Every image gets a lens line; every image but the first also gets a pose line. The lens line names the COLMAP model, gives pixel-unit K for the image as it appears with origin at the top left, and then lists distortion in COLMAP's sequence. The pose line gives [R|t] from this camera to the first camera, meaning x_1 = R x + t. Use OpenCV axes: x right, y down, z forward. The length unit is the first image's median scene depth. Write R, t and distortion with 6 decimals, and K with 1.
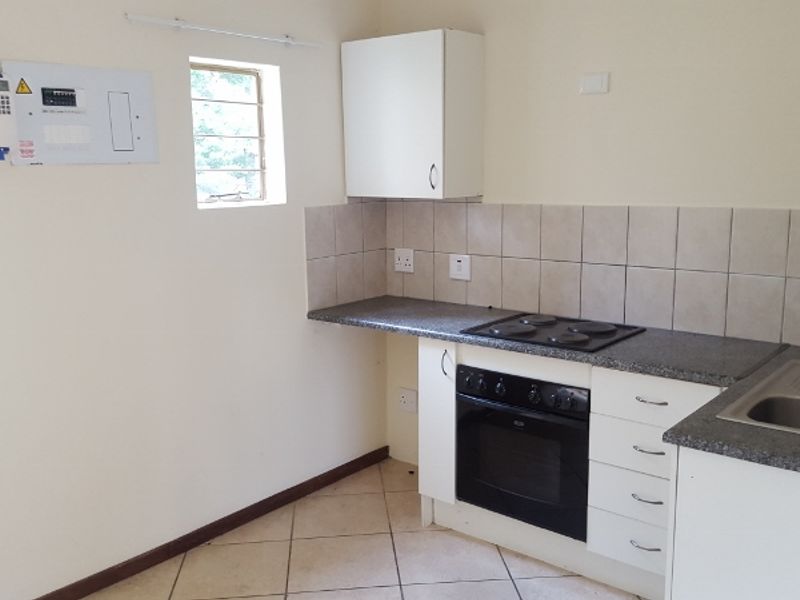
lens RADIAL K [[788.6, 0, 400.0], [0, 788.6, 300.0], [0, 0, 1]] dist [0.139483, -0.006751]
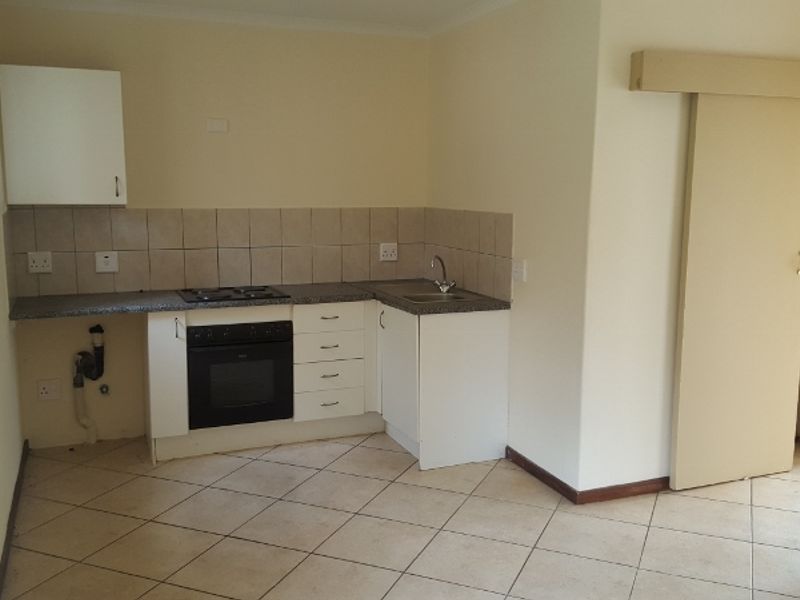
lens RADIAL K [[788.6, 0, 400.0], [0, 788.6, 300.0], [0, 0, 1]] dist [0.139483, -0.006751]
pose [[0.486681, -0.121229, 0.865127, -0.847167], [0.140427, 0.988302, 0.059492, 0.005987], [-0.862220, 0.092533, 0.498011, 0.011091]]
